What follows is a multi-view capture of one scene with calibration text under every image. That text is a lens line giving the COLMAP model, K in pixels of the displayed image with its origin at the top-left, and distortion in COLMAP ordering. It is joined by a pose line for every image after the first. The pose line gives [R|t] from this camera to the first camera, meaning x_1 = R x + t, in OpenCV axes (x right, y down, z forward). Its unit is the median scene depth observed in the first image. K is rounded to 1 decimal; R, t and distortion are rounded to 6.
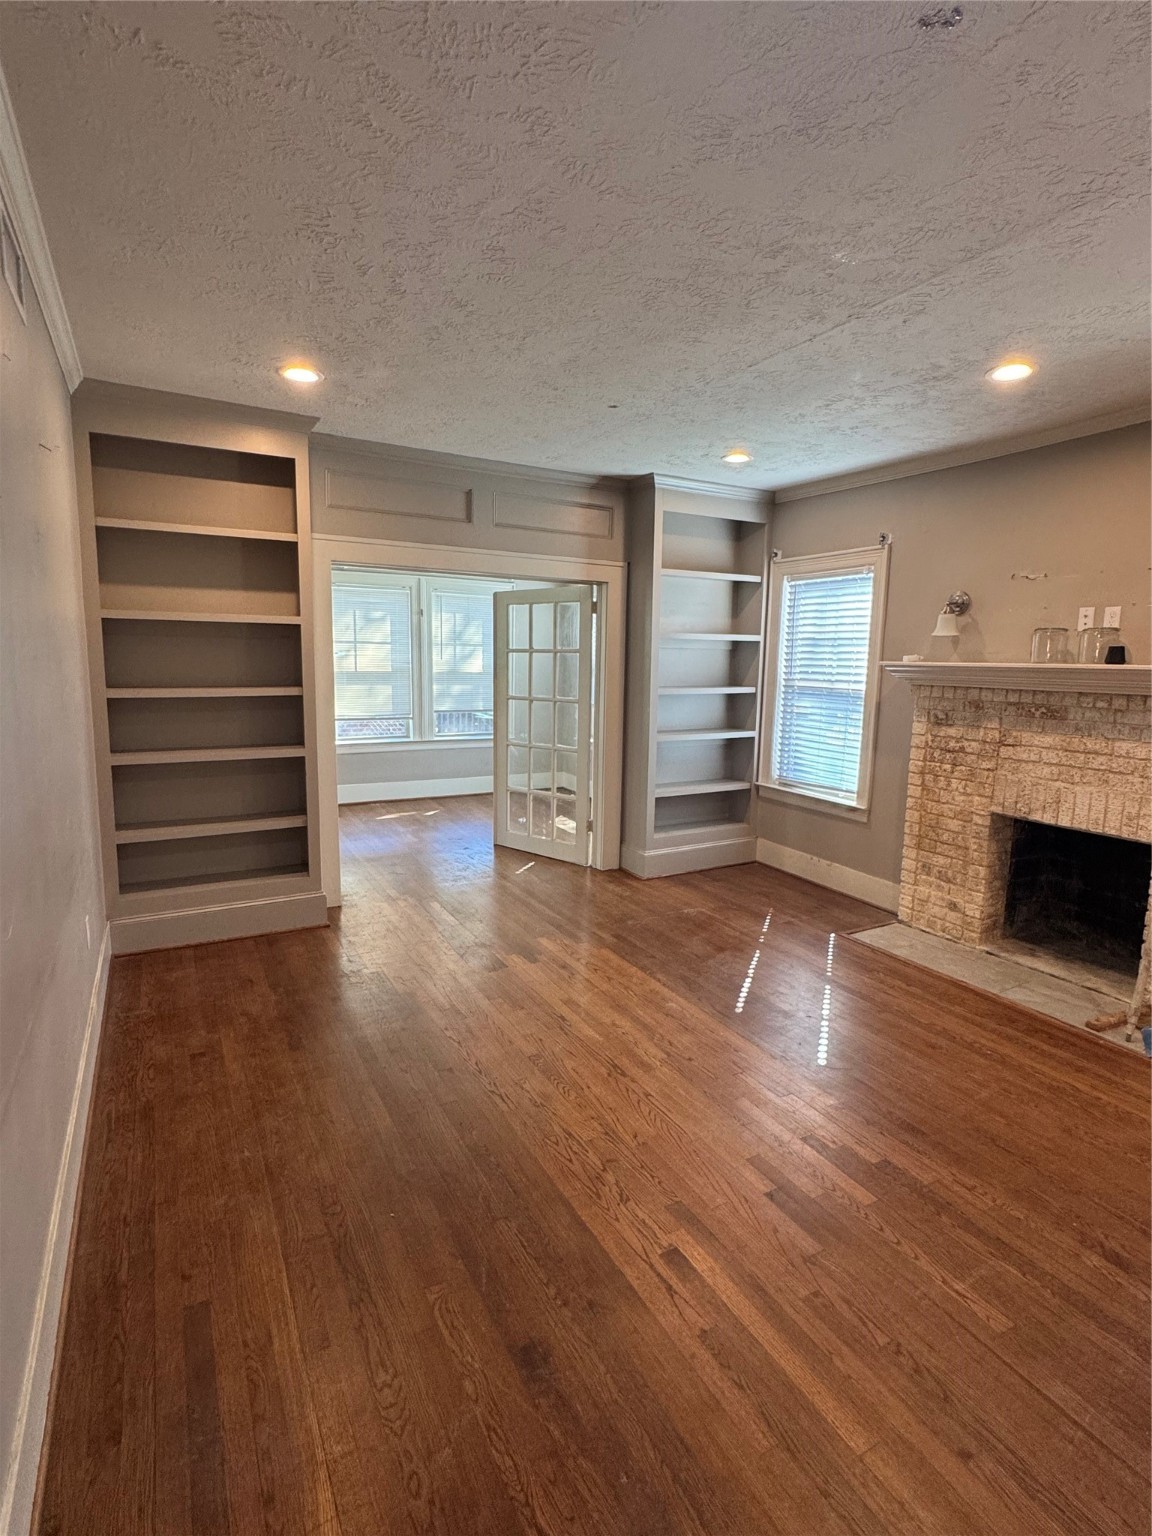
lens RADIAL K [[753.1, 0, 576.0], [0, 753.1, 768.0], [0, 0, 1]] dist [0.001843, -0.012760]
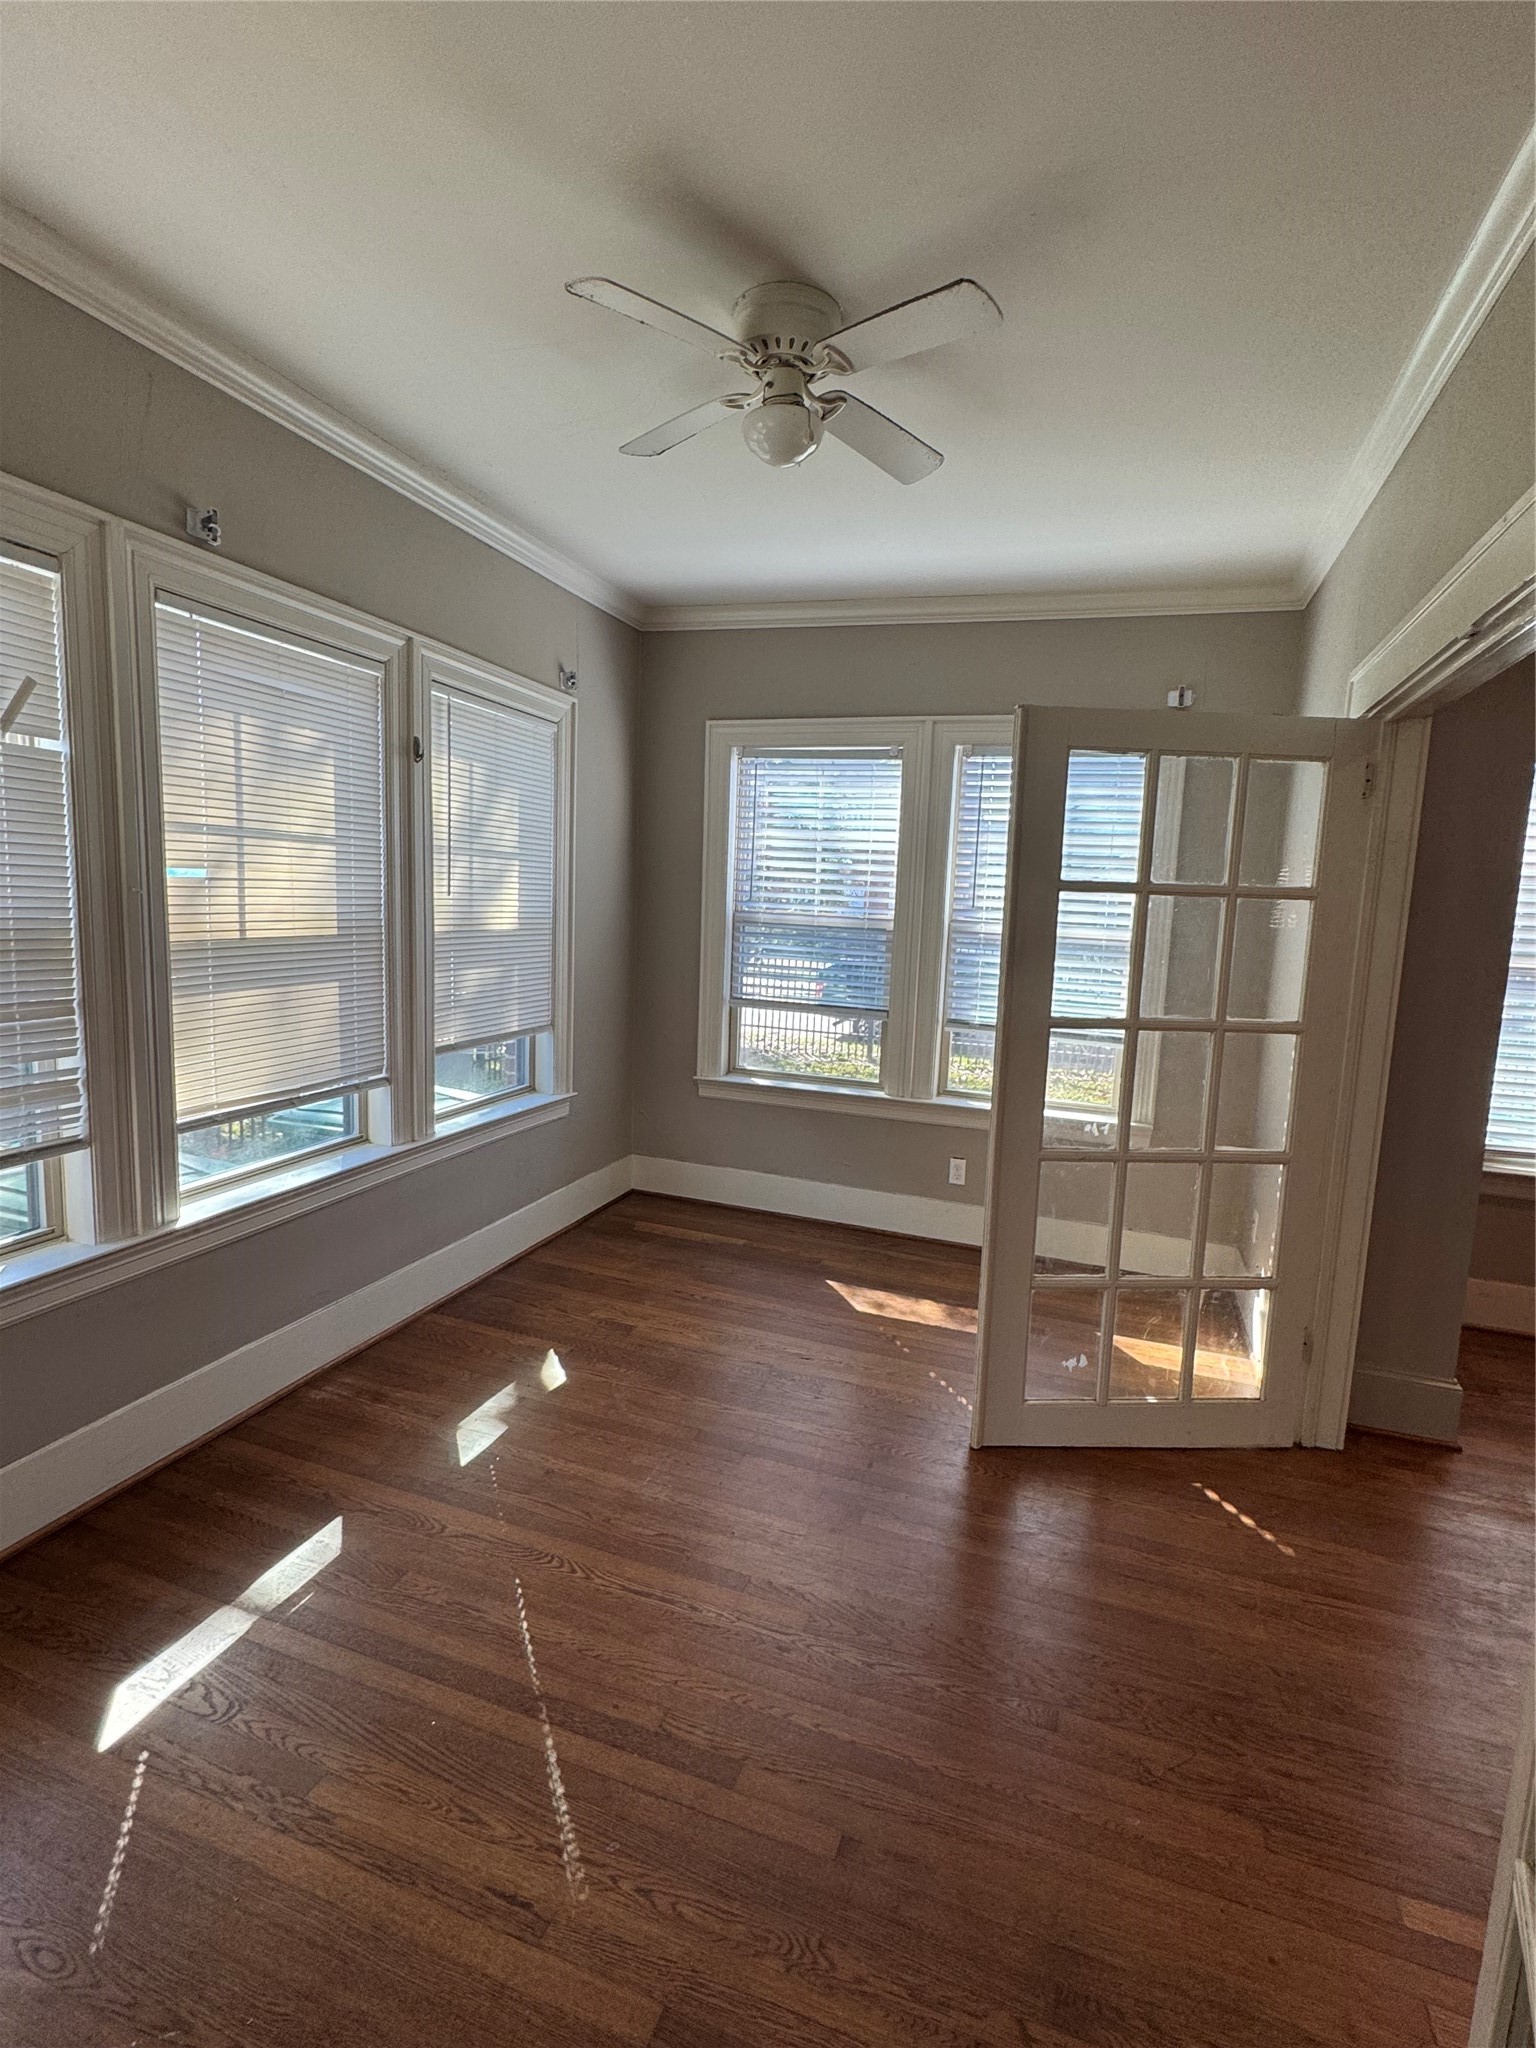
lens RADIAL K [[1004.1, 0, 768.0], [0, 1004.1, 1024.0], [0, 0, 1]] dist [0.001843, -0.012760]
pose [[0.747985, -0.076957, 0.659239, -0.382079], [0.075214, 0.996685, 0.031009, -0.092519], [-0.659441, 0.026390, 0.751293, 0.587628]]
